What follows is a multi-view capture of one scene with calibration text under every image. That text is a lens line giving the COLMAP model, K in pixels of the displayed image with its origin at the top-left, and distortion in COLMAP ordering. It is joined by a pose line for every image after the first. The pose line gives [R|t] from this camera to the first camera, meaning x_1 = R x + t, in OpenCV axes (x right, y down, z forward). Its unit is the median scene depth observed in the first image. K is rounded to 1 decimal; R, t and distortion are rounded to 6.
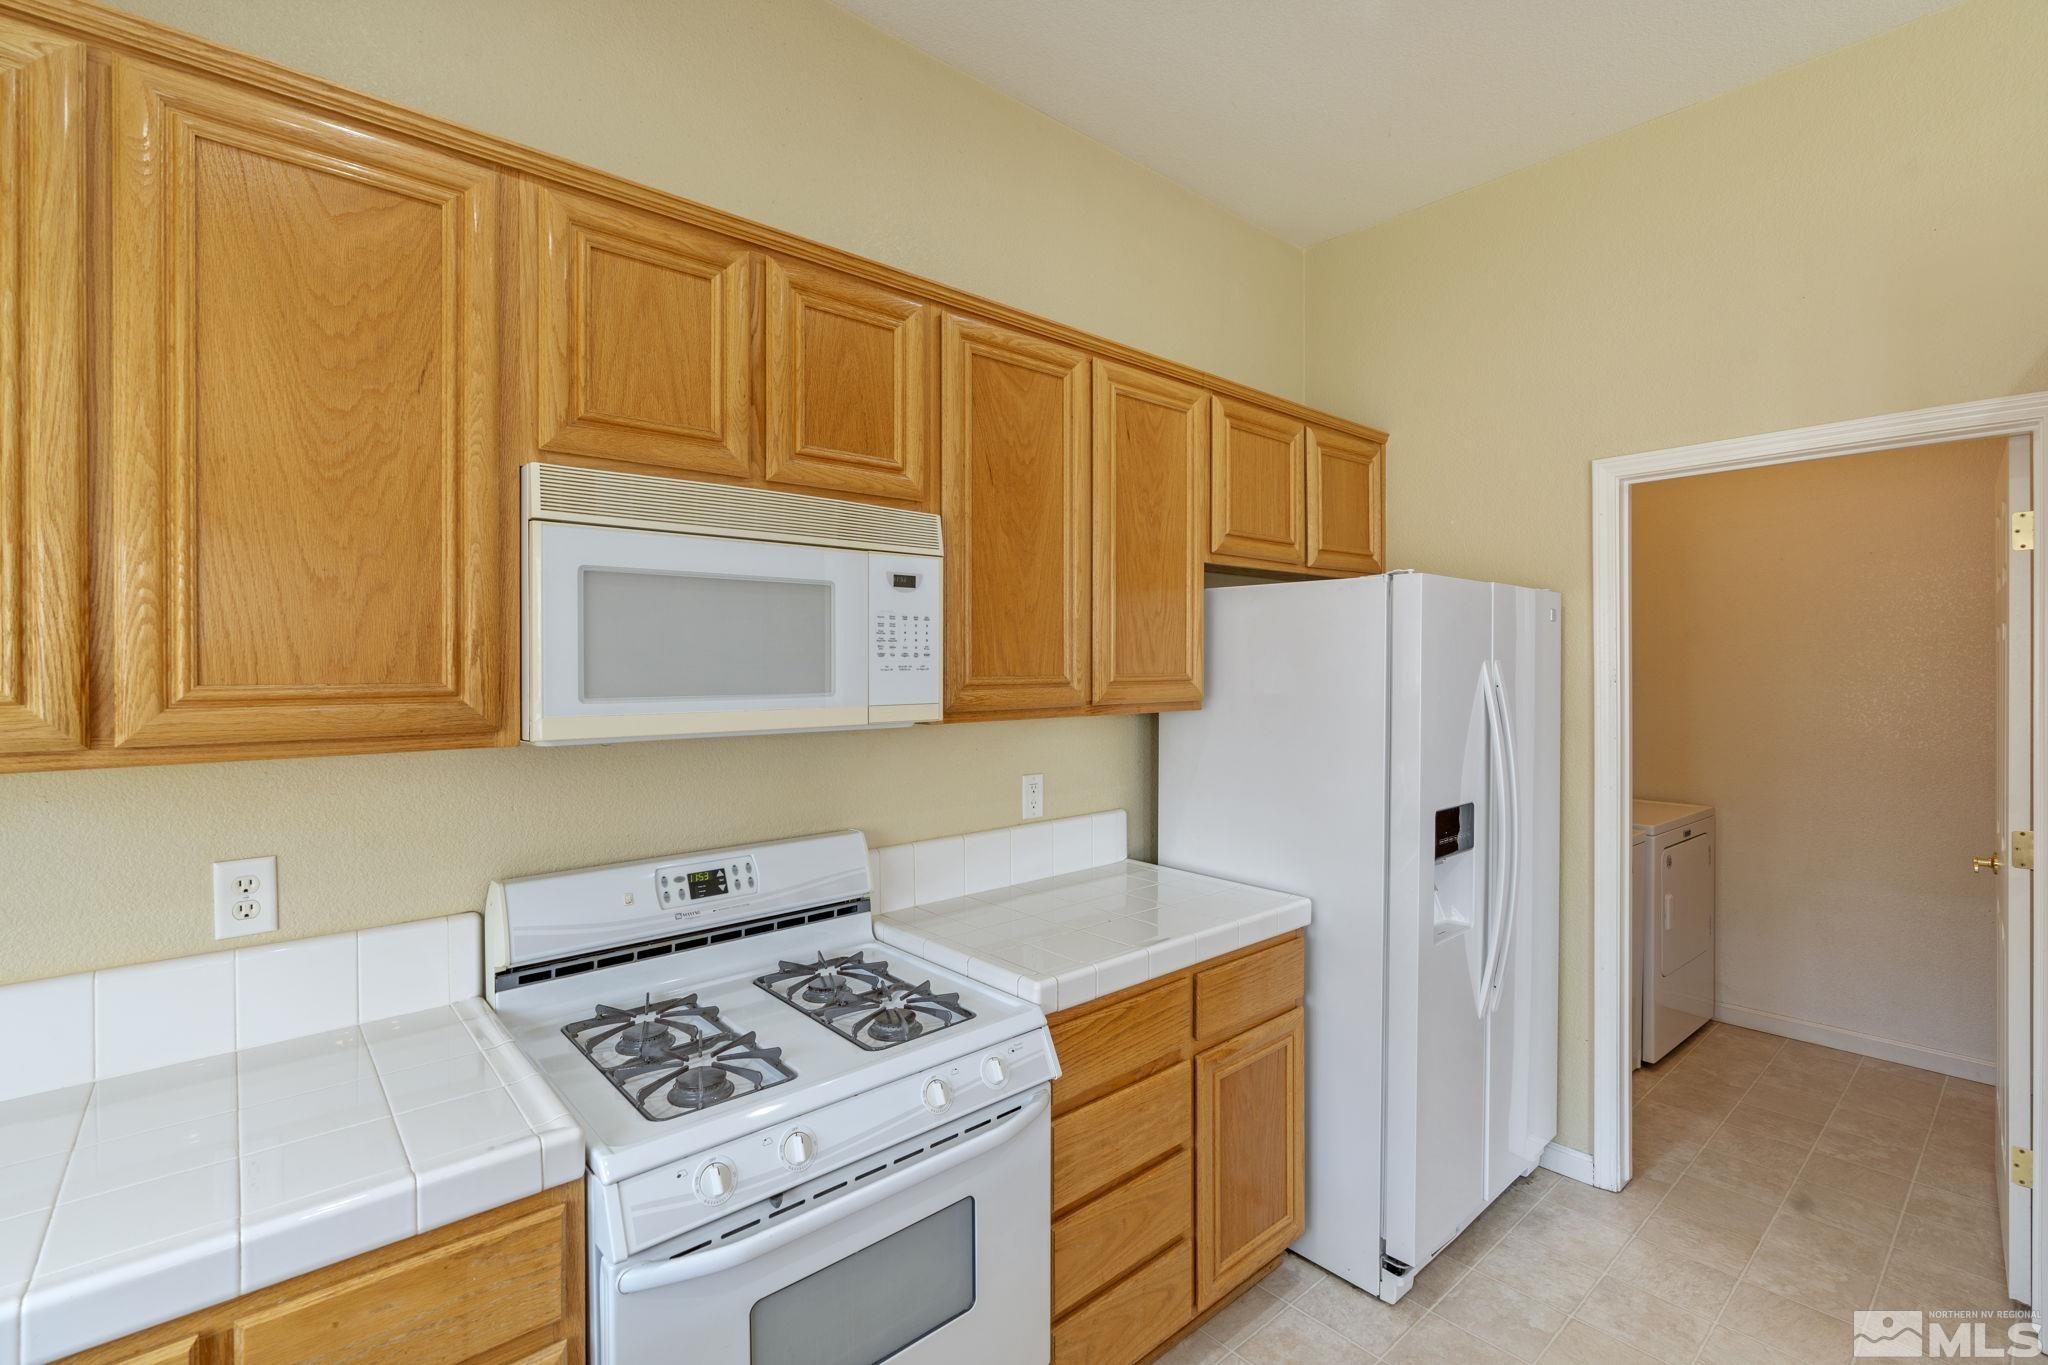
lens RADIAL K [[925.0, 0, 1034.9], [0, 925.0, 669.0], [0, 0, 1]] dist [-0.014094, 0.005904]
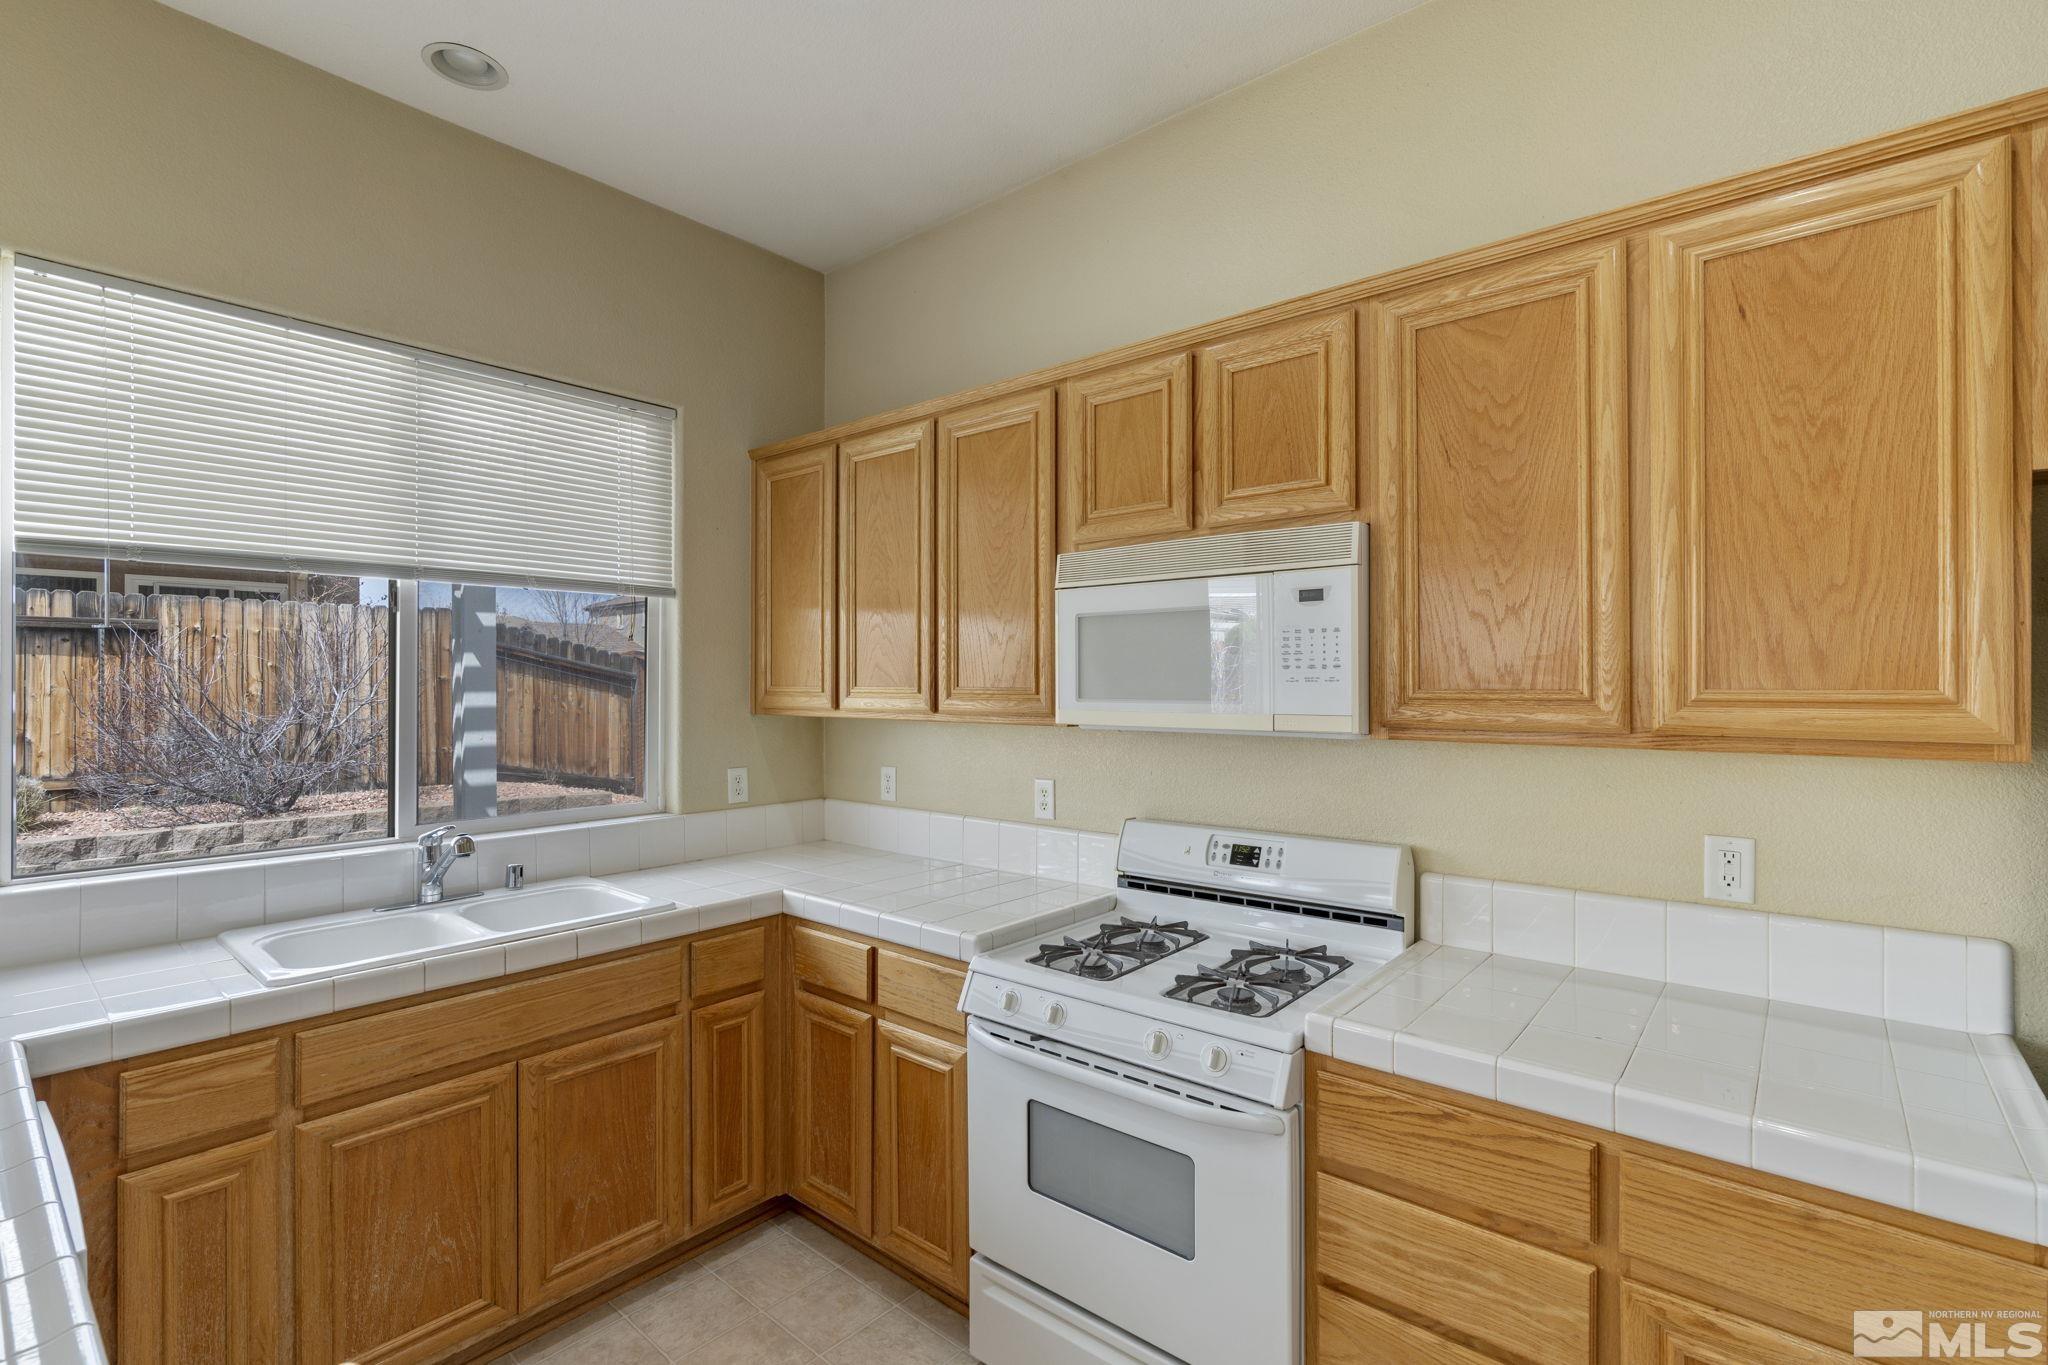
lens RADIAL K [[925.0, 0, 1035.0], [0, 925.0, 684.0], [0, 0, 1]] dist [-0.014094, 0.005904]
pose [[0.146148, 0.000316, -0.989263, 0.838568], [-0.006998, 0.999975, -0.000714, 0.006978], [0.989238, 0.007027, 0.146146, 0.551429]]
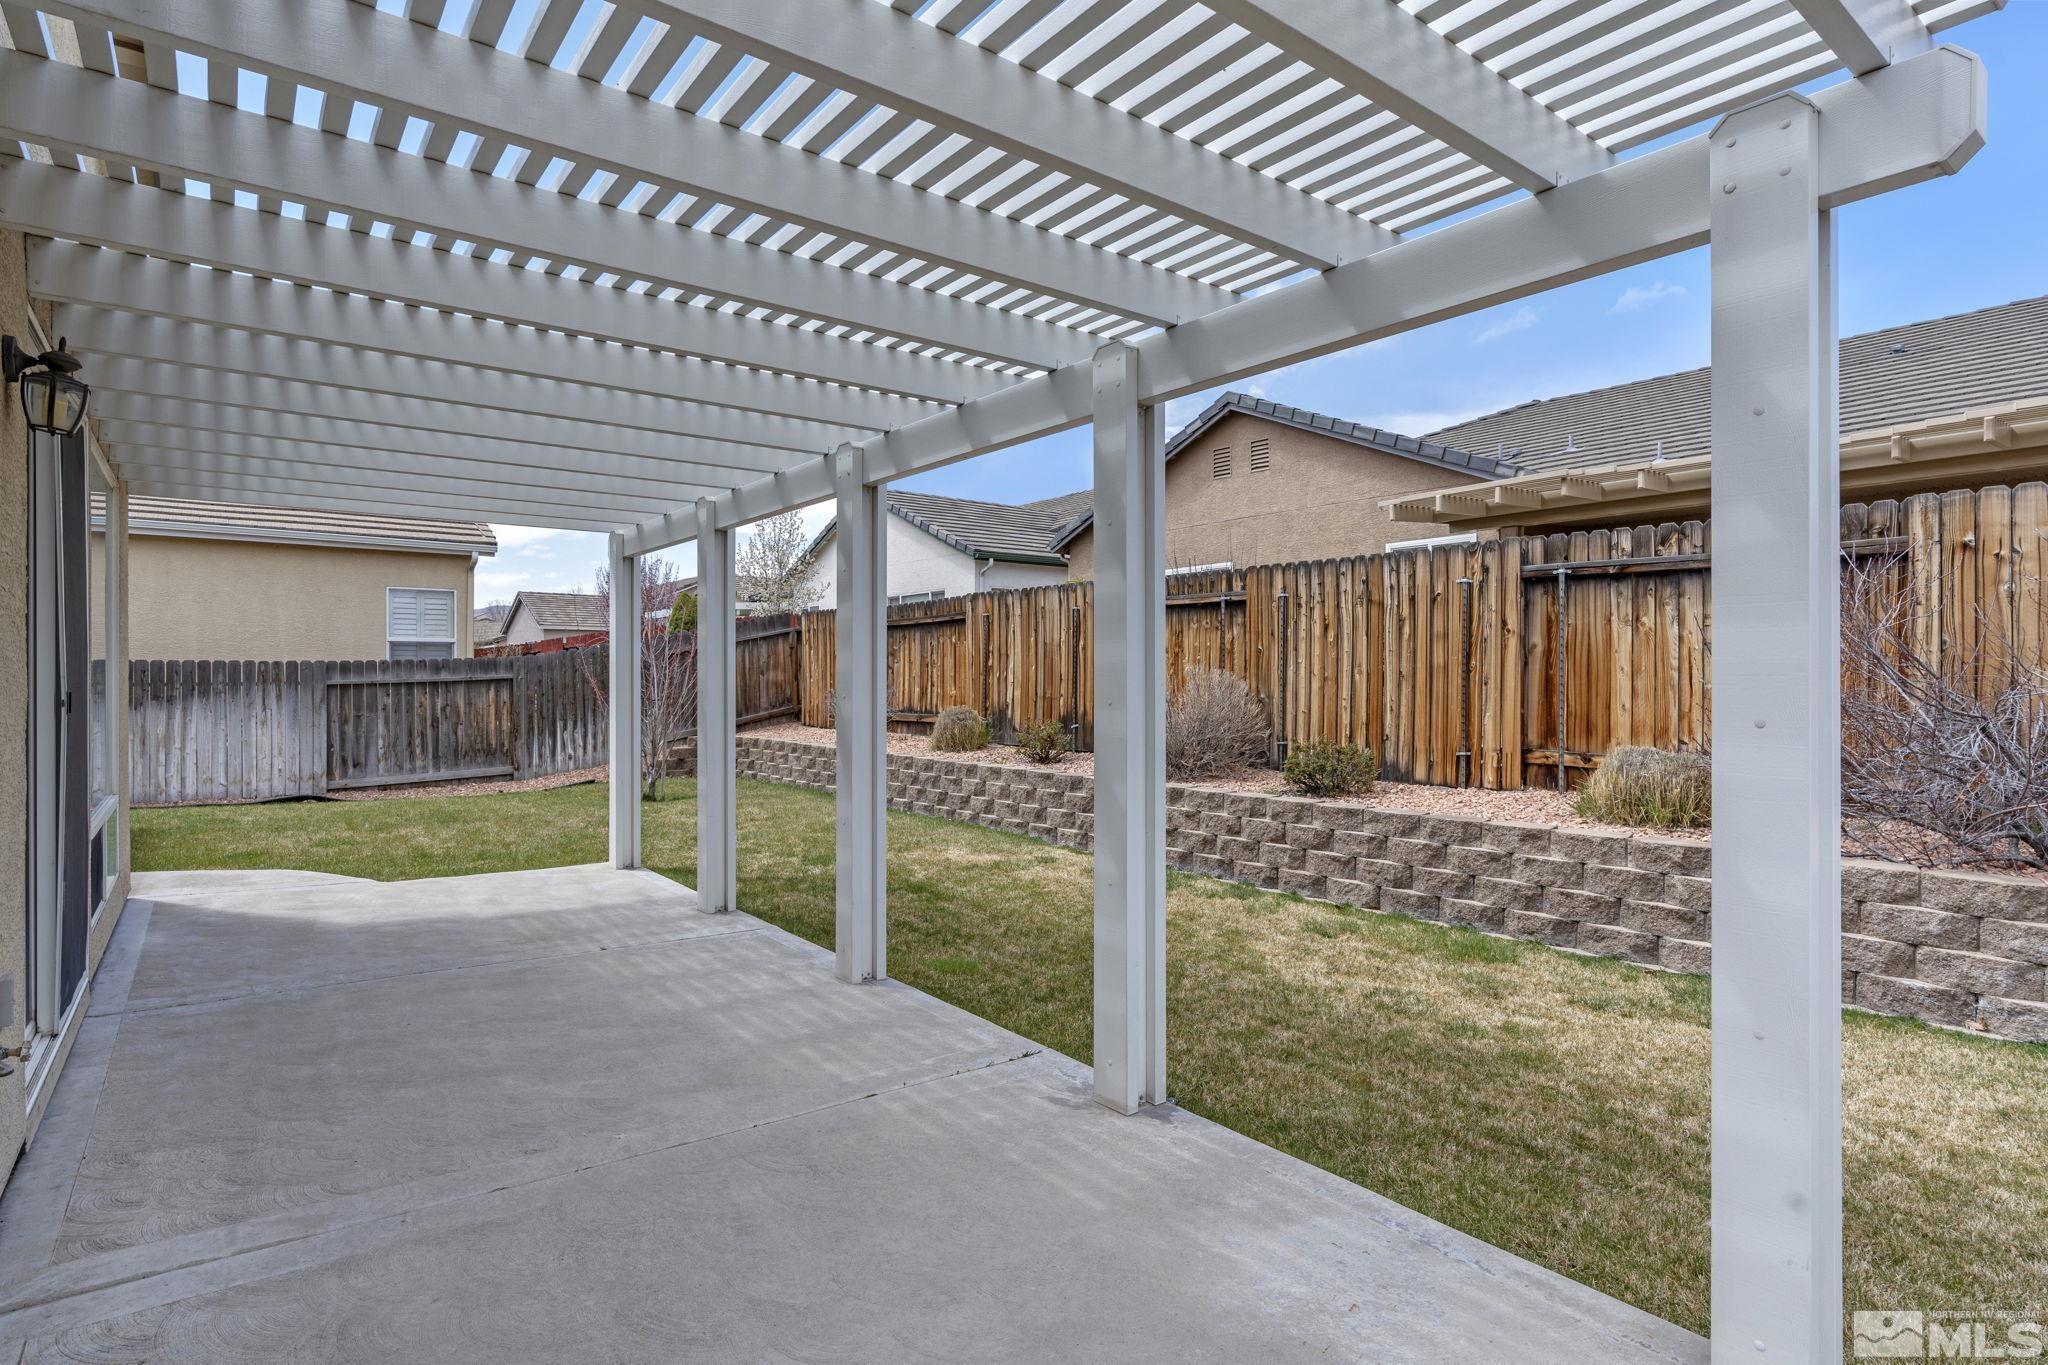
lens RADIAL K [[1039.2, 0, 1031.4], [0, 1039.2, 679.6], [0, 0, 1]] dist [-0.004801, -0.001270]
pose [[-0.997855, 0.001388, 0.065454, -1.579338], [0.002187, 0.999924, 0.012143, 0.124040], [-0.065432, 0.012260, -0.997782, 0.410592]]
